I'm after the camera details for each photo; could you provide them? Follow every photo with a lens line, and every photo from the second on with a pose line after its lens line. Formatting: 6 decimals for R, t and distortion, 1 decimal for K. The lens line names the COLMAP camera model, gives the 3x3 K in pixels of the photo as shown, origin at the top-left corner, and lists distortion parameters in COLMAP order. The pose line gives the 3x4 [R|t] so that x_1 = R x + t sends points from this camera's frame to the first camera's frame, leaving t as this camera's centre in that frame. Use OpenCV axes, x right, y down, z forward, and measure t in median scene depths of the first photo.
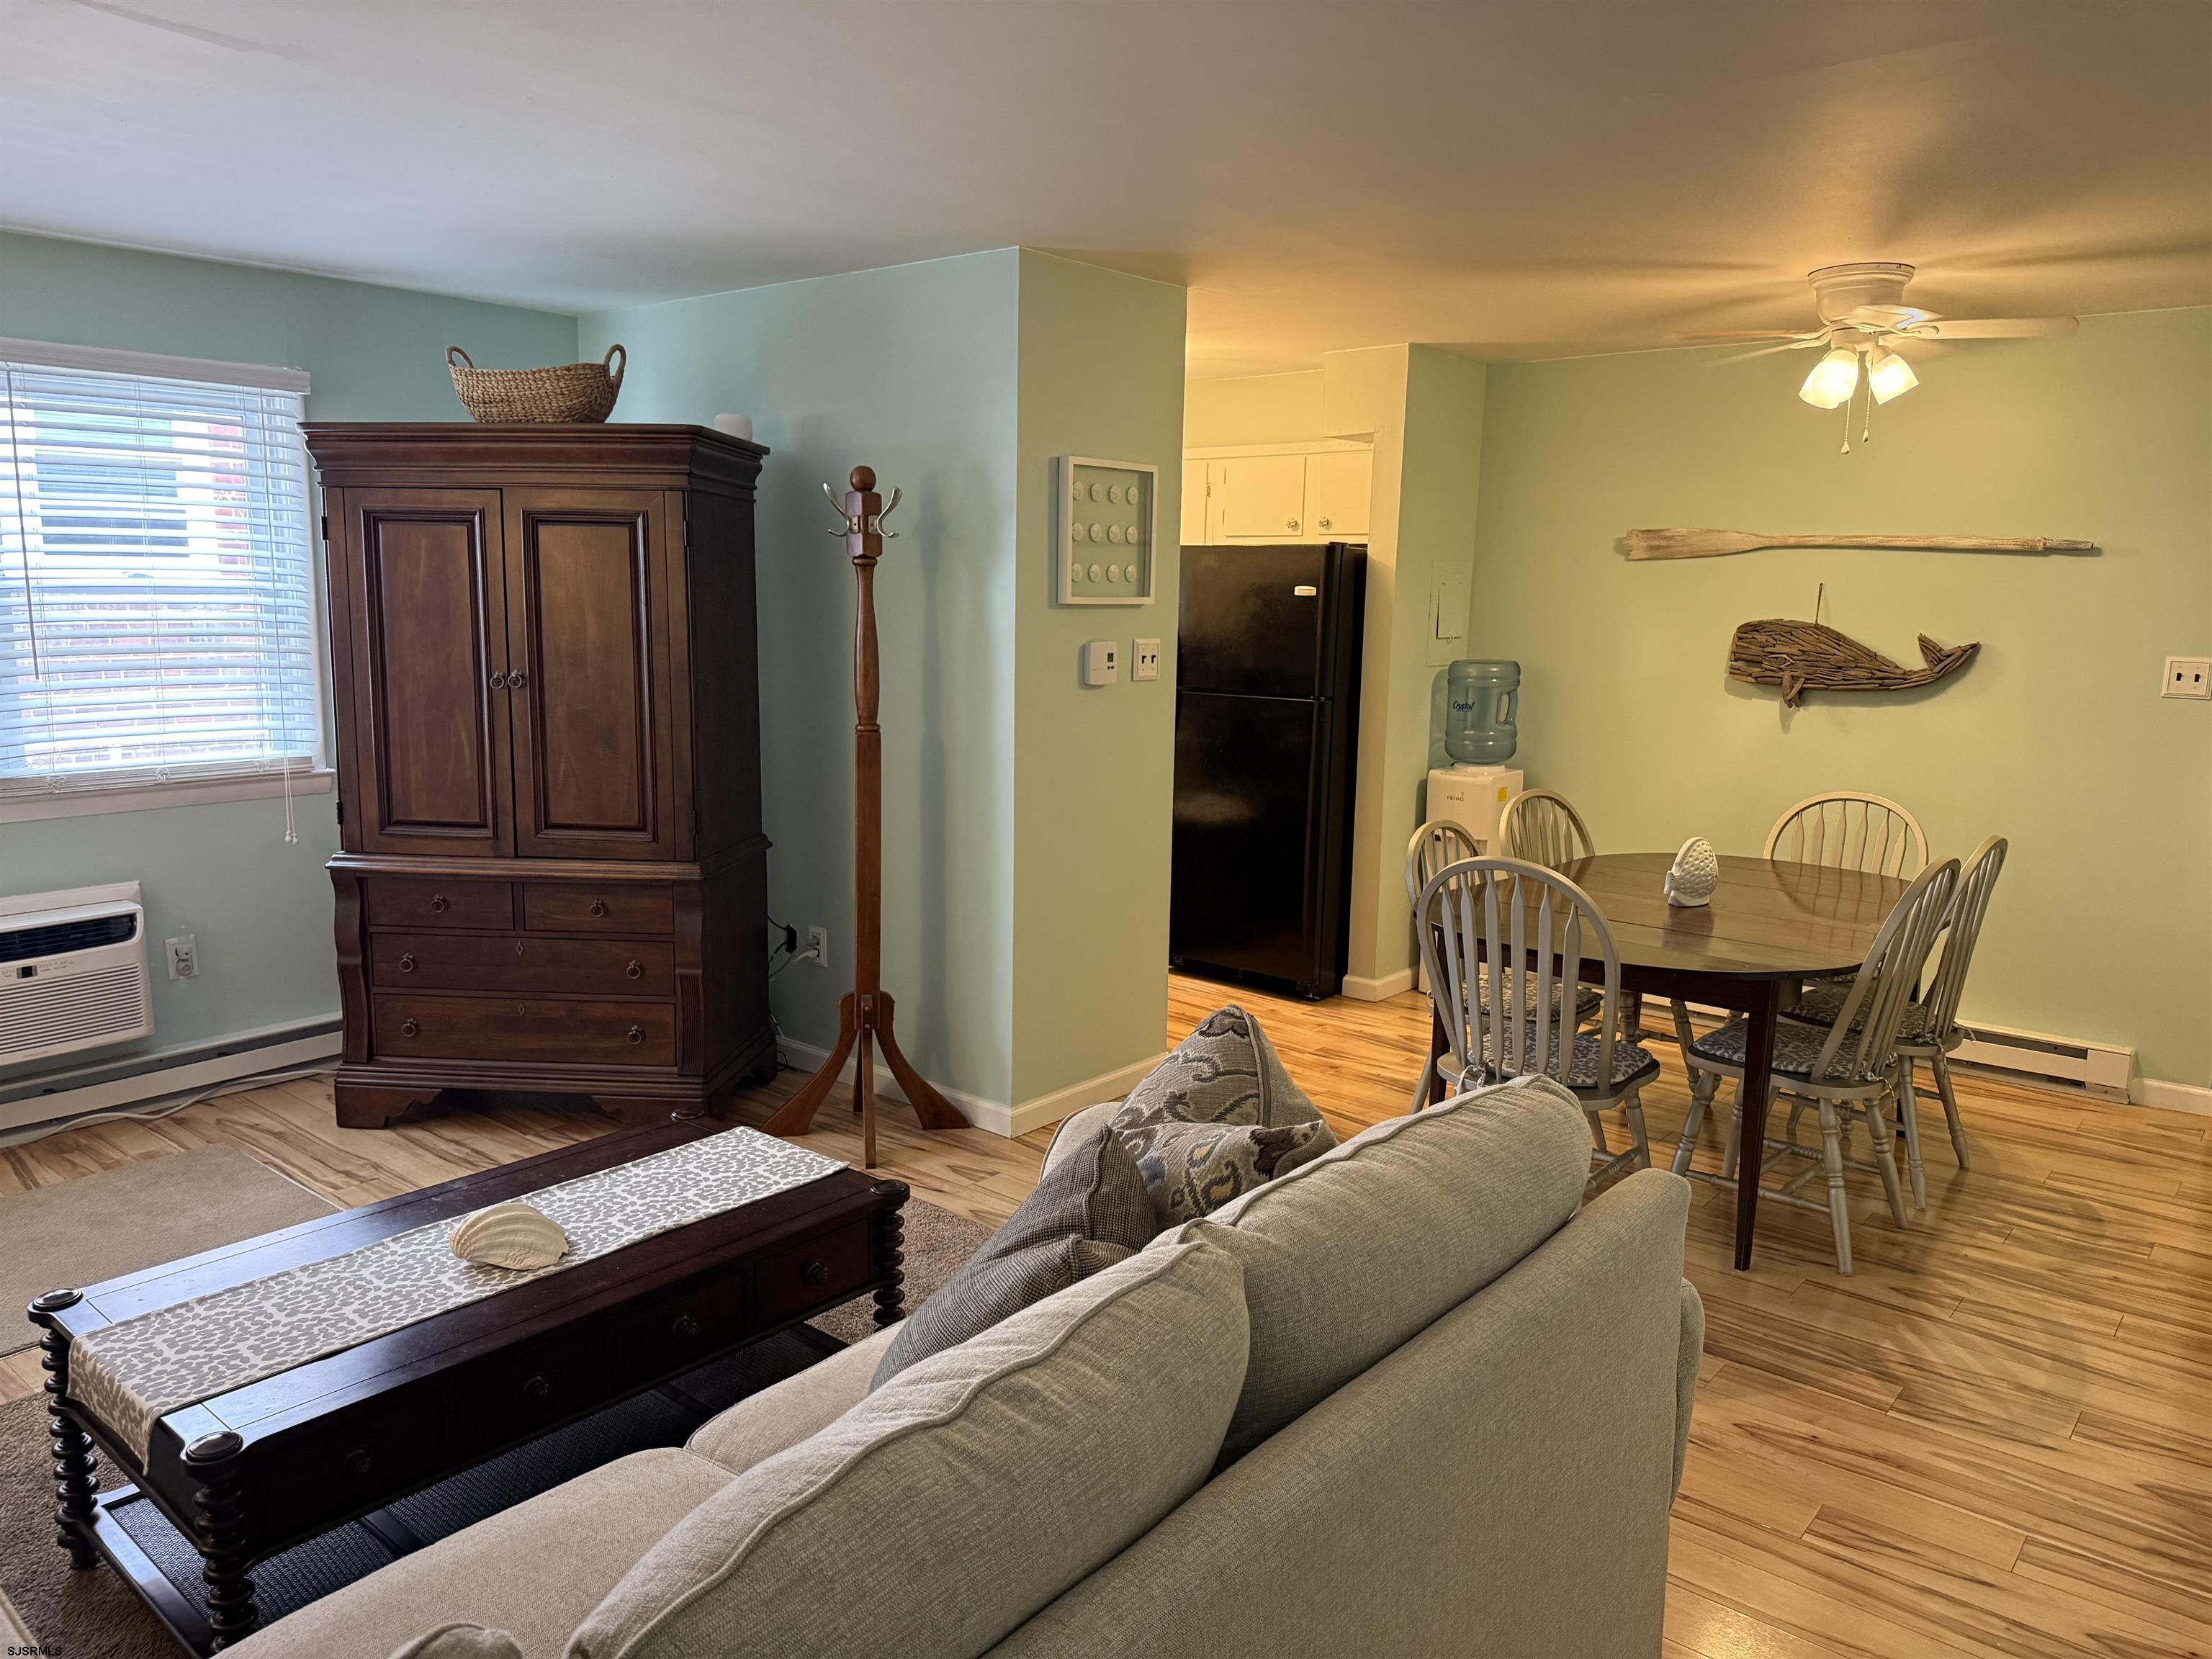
lens RADIAL K [[1516.0, 0, 1104.4], [0, 1516.0, 856.5], [0, 0, 1]] dist [0.049331, -0.105229]
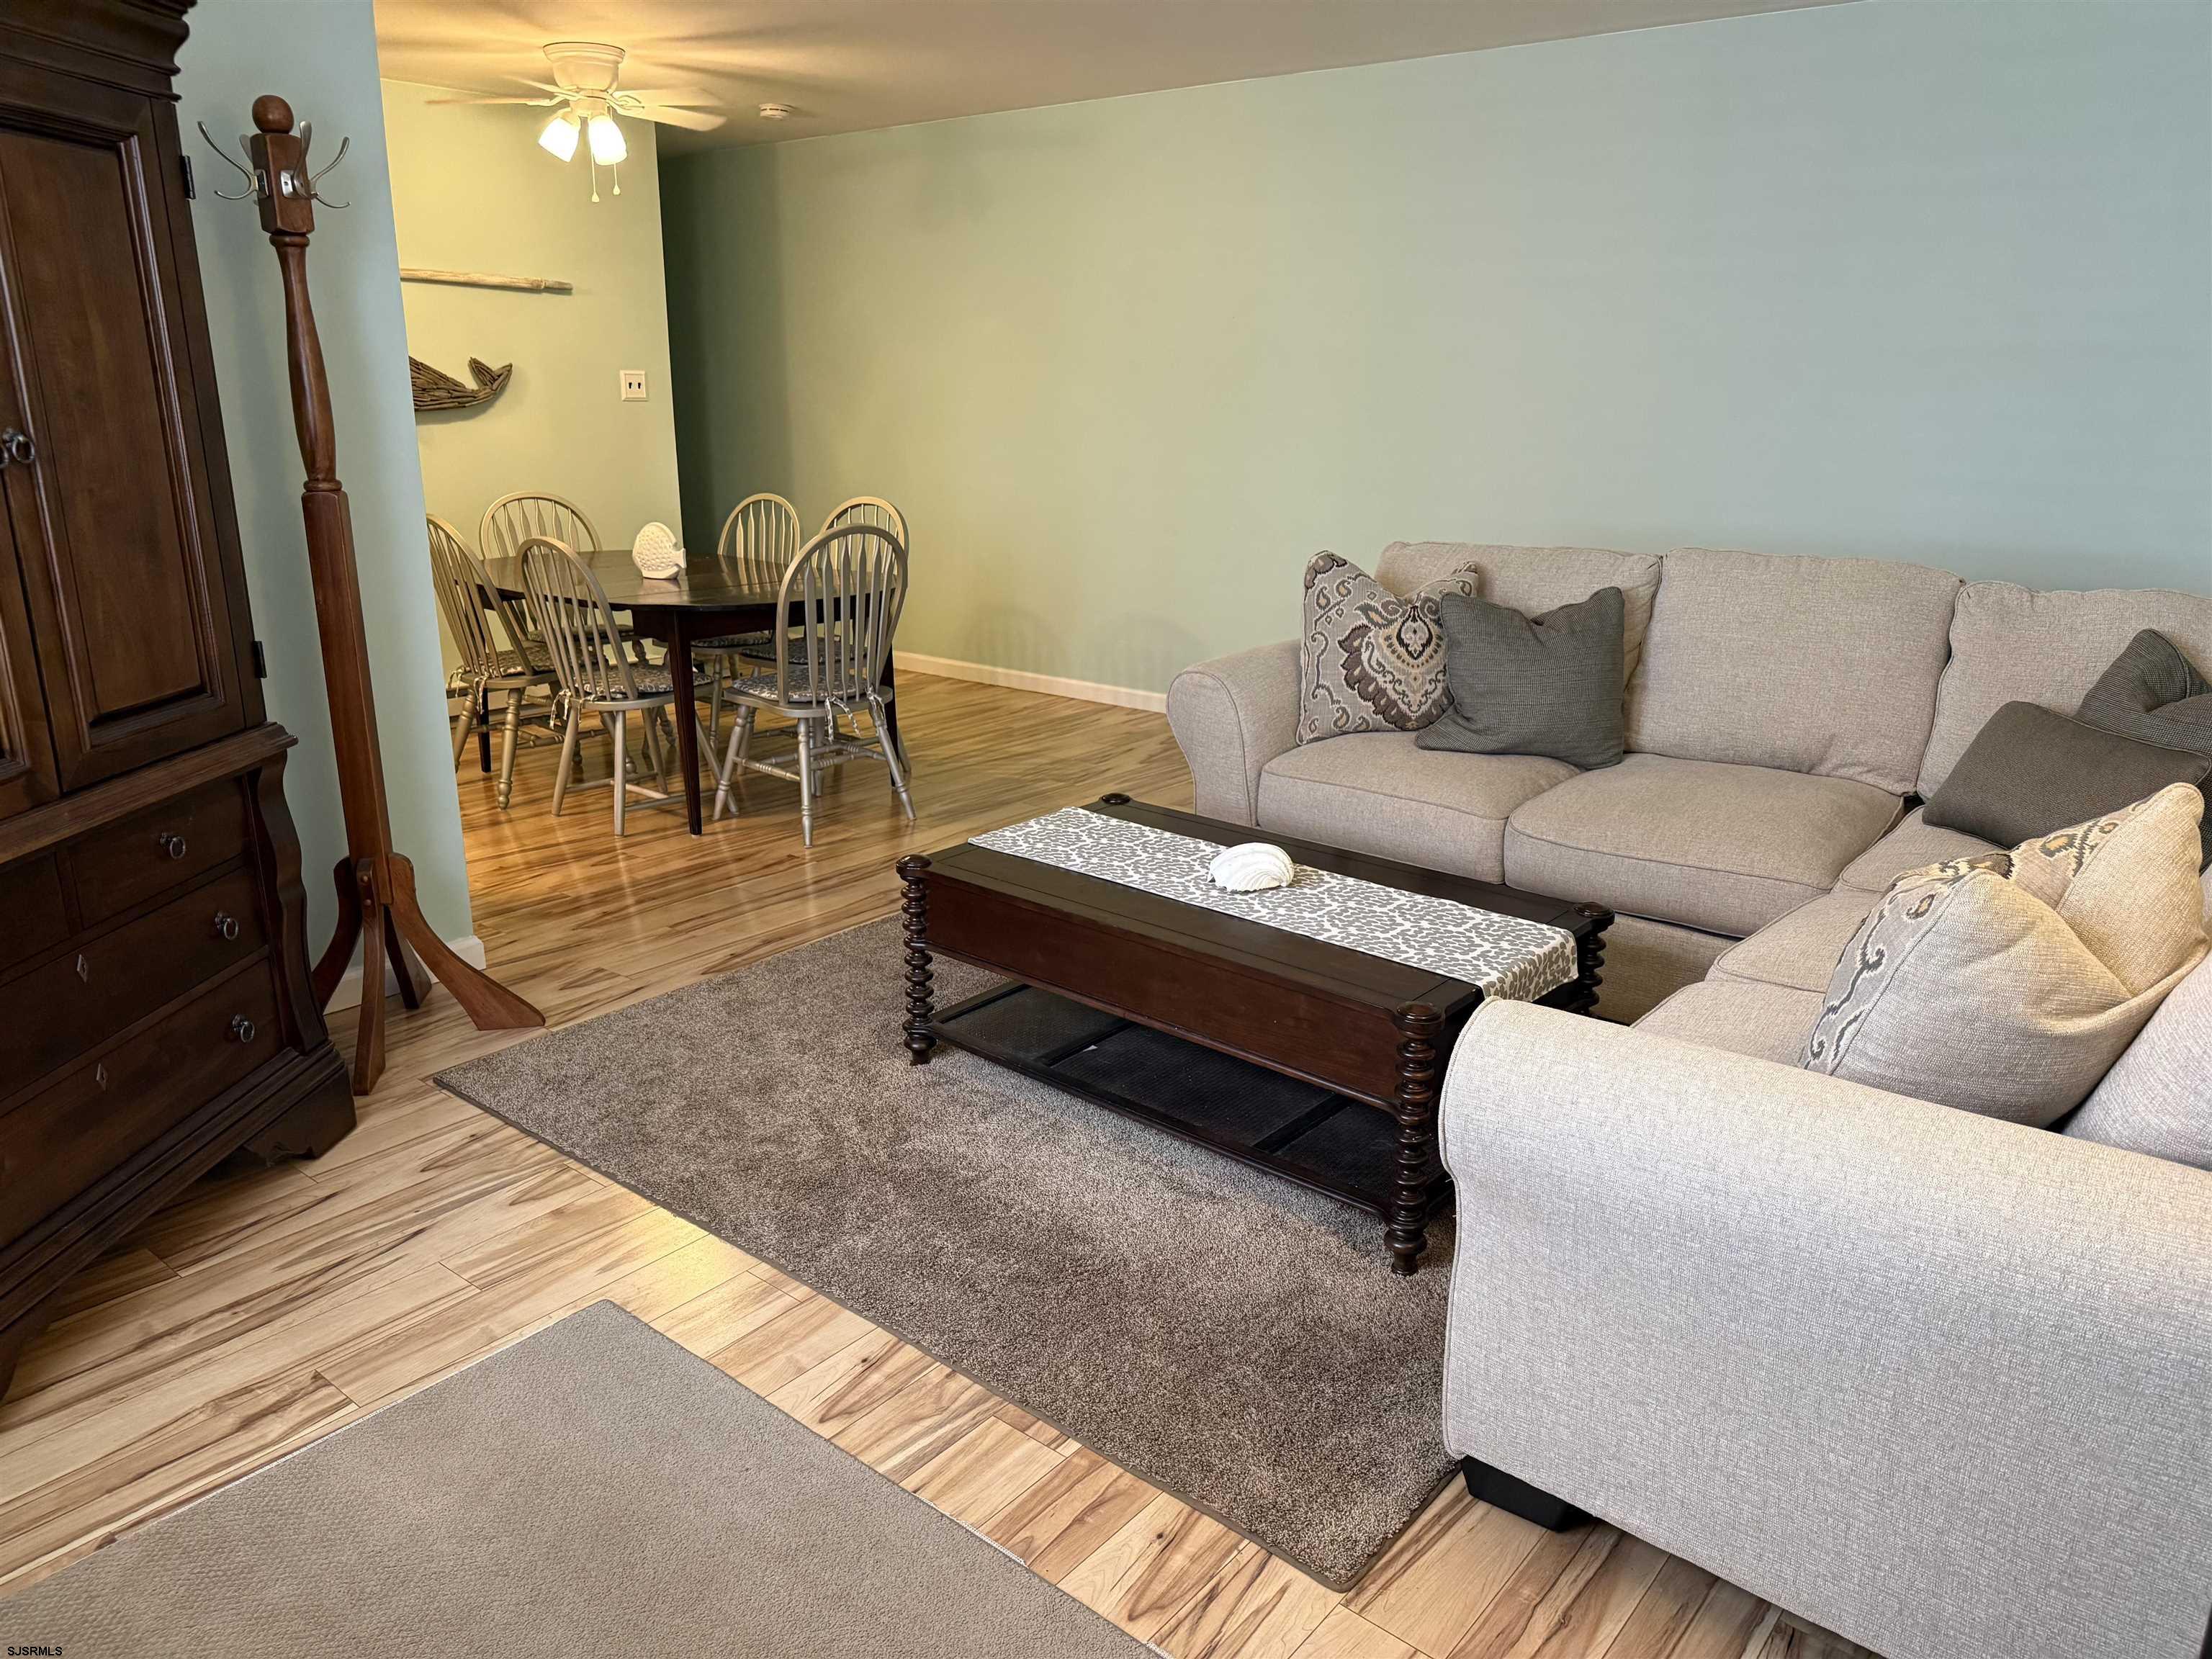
lens RADIAL K [[1582.3, 0, 1075.9], [0, 1582.3, 829.5], [0, 0, 1]] dist [0.056306, -0.108571]
pose [[0.000305, -0.284090, 0.958798, -0.774156], [0.172330, 0.944468, 0.279789, -0.066054], [-0.985039, 0.165144, 0.049245, 0.543061]]
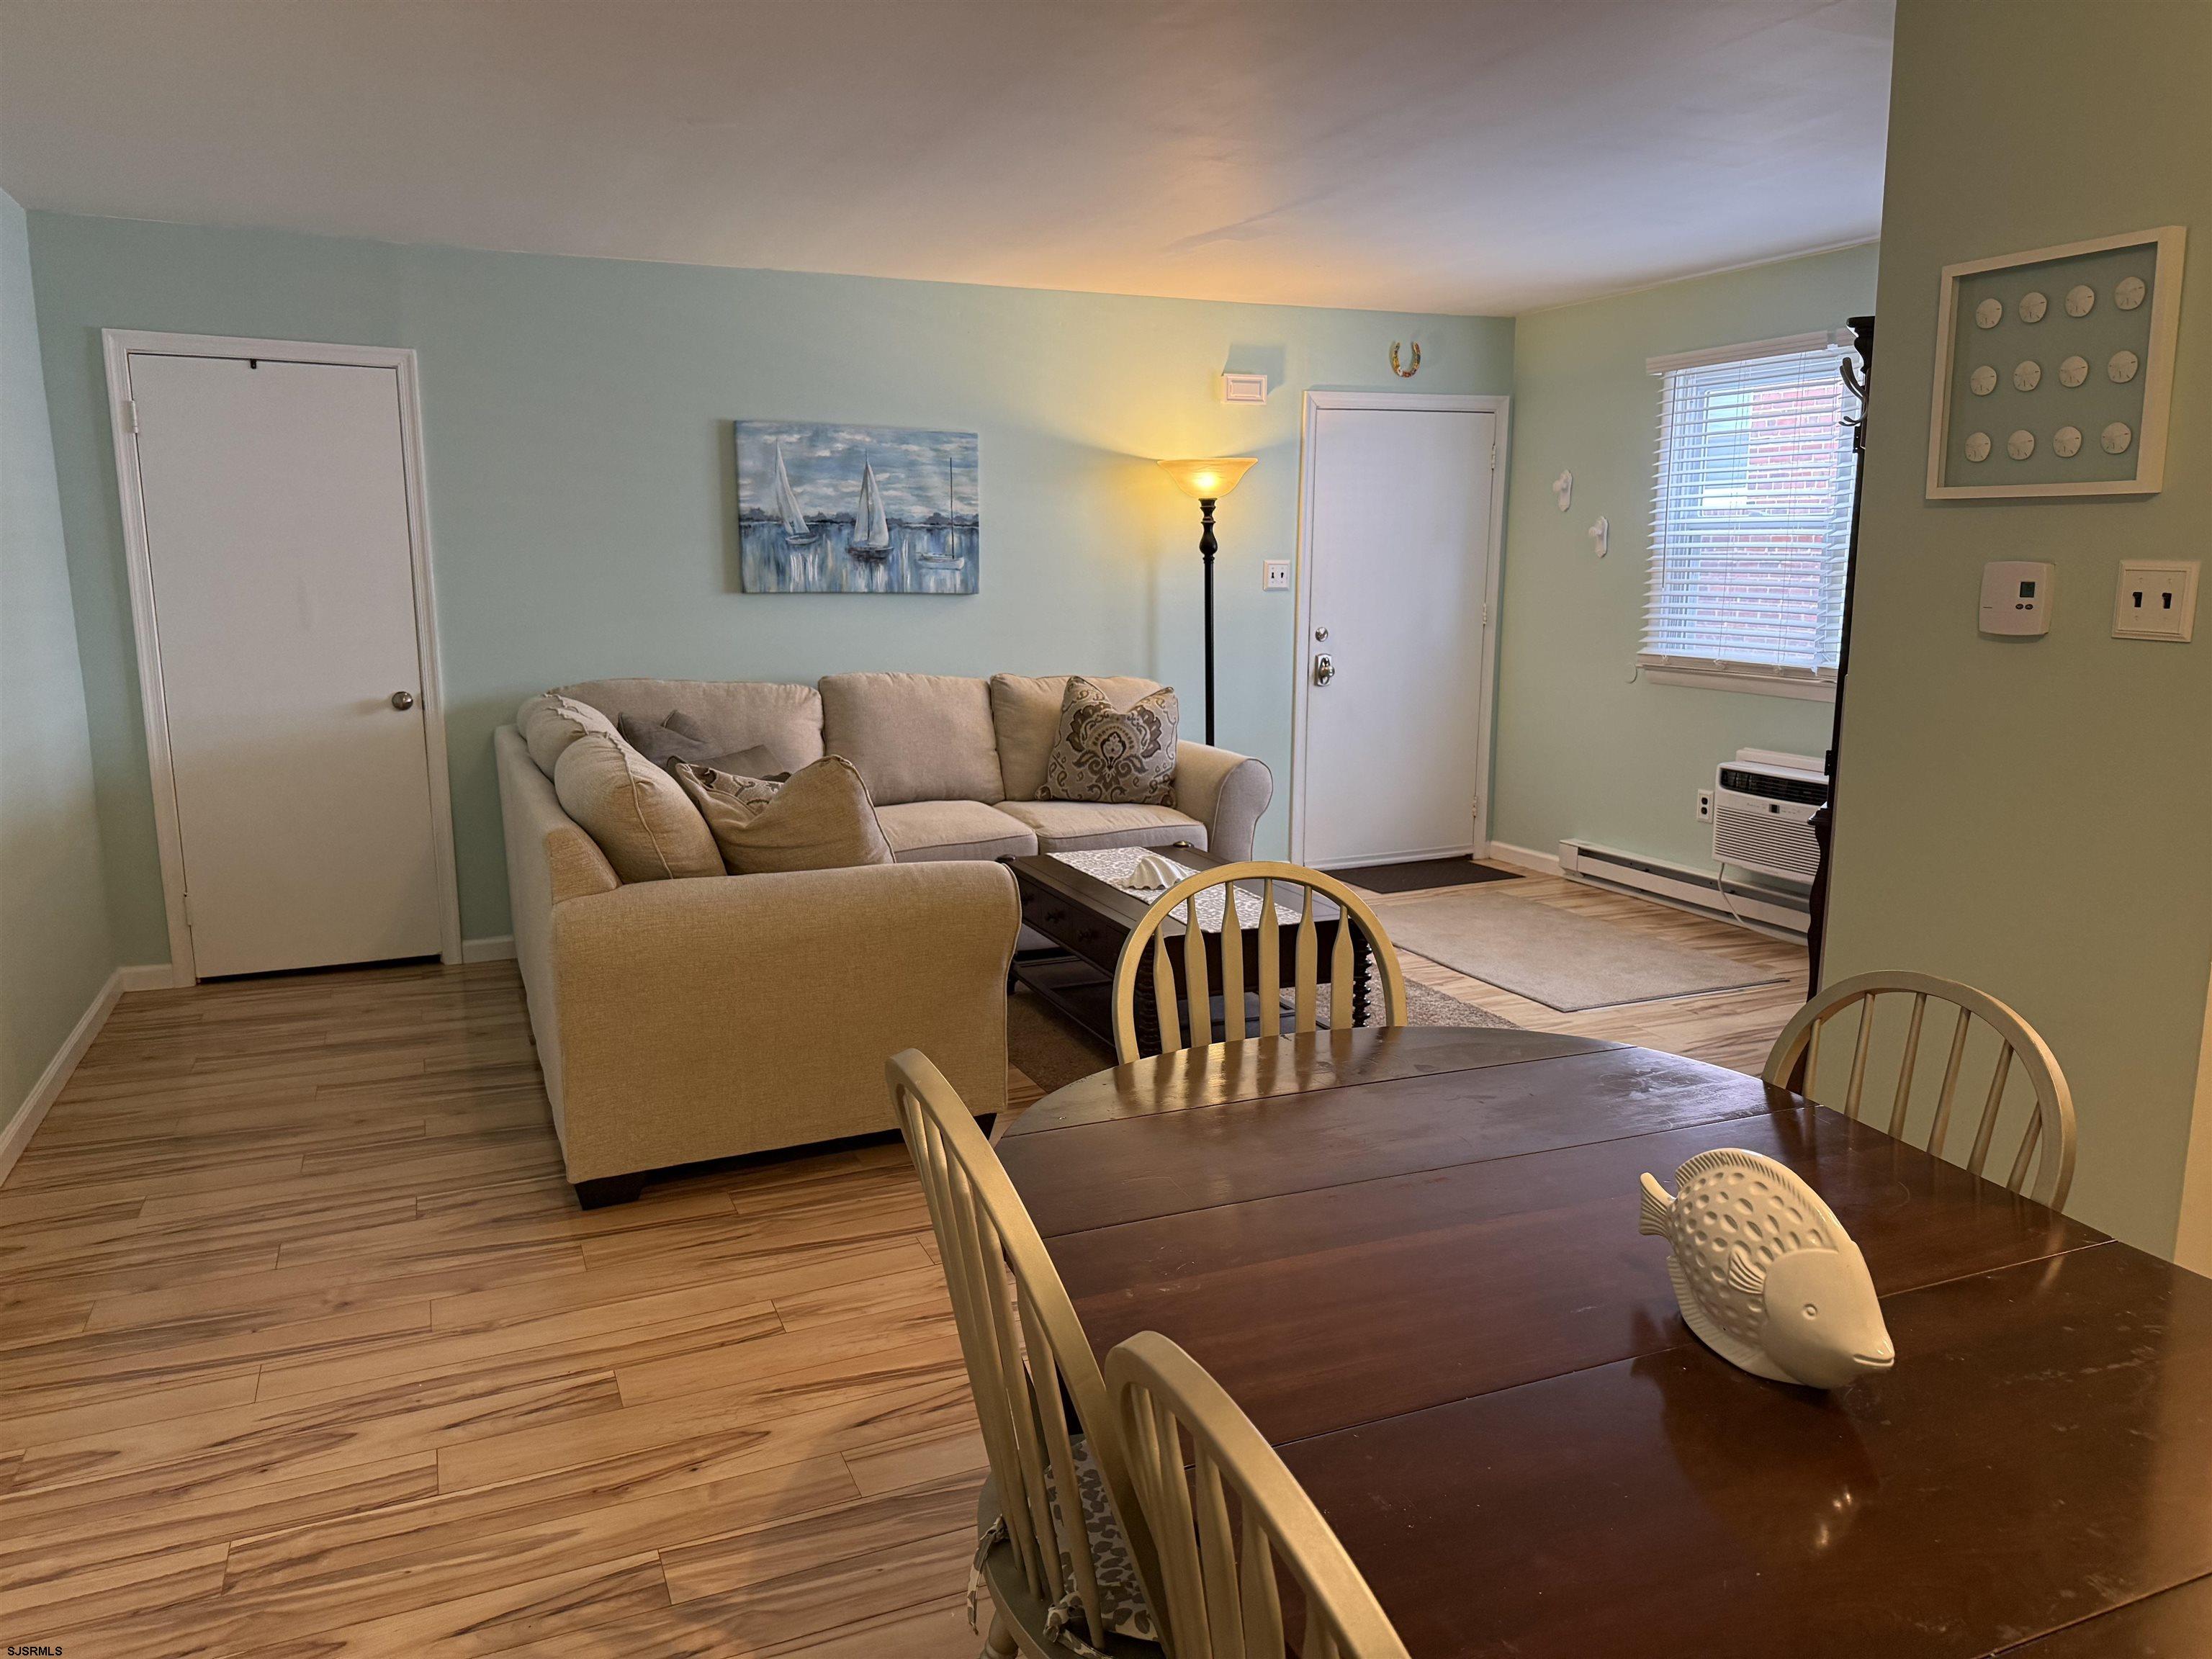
lens RADIAL K [[1582.3, 0, 1075.9], [0, 1582.3, 829.5], [0, 0, 1]] dist [0.056306, -0.108571]
pose [[-0.450774, 0.148904, -0.880131, 0.629972], [-0.154315, 0.958144, 0.241137, -0.118020], [0.879198, 0.244516, -0.408928, 0.838861]]
